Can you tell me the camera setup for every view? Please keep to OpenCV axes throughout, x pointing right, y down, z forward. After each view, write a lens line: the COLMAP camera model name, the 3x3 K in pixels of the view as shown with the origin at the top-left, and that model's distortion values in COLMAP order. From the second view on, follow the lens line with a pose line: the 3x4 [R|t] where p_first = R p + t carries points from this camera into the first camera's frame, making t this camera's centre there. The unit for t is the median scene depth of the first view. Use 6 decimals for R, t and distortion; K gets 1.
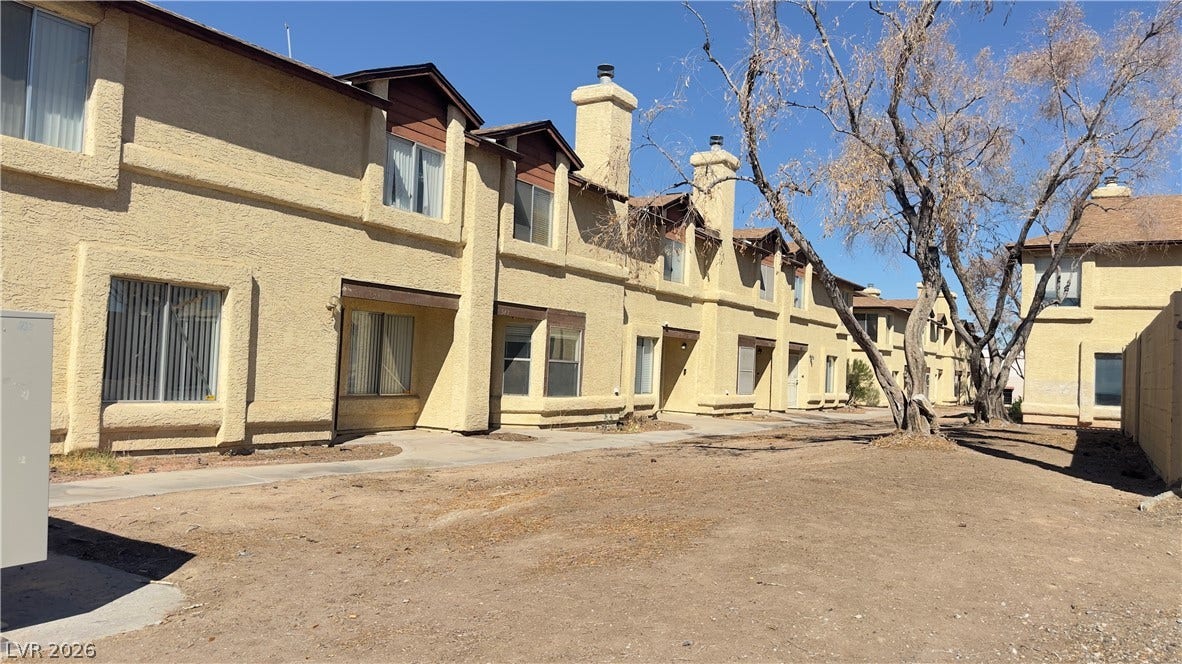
lens RADIAL K [[931.1, 0, 591.2], [0, 931.1, 387.6], [0, 0, 1]] dist [-0.012755, -0.007493]
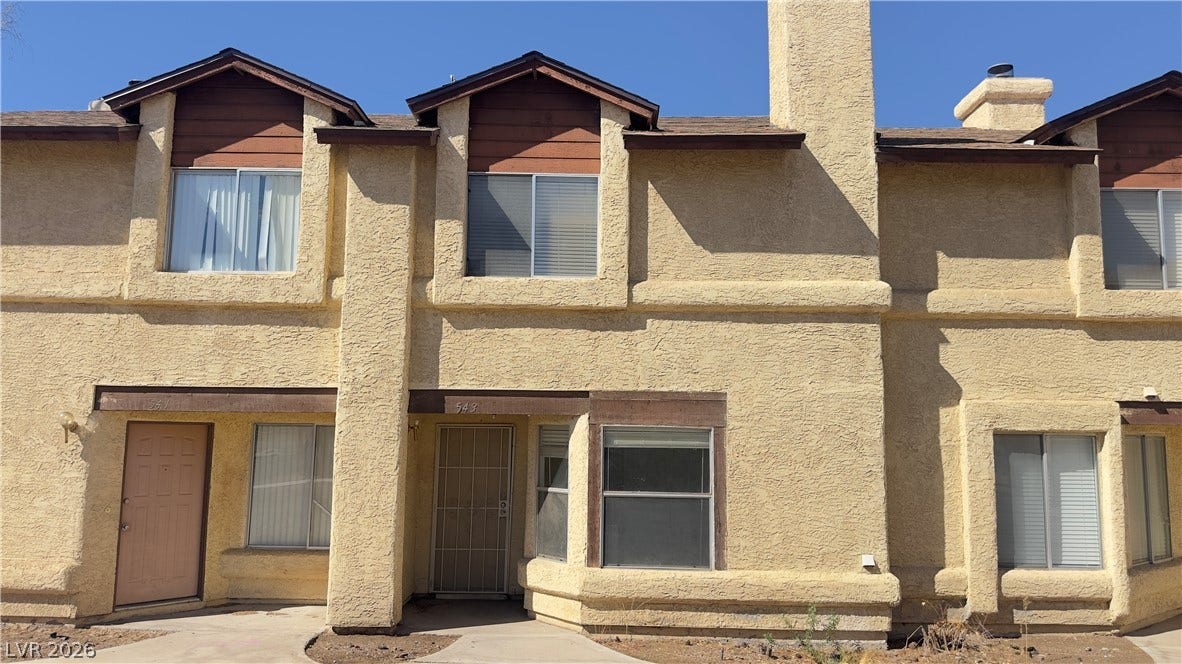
lens RADIAL K [[931.1, 0, 591.2], [0, 931.1, 387.6], [0, 0, 1]] dist [-0.012755, -0.007493]
pose [[0.487320, -0.141038, -0.861758, 0.411129], [-0.010513, 0.985851, -0.167293, -0.001463], [0.873160, 0.090584, 0.478943, 0.779125]]
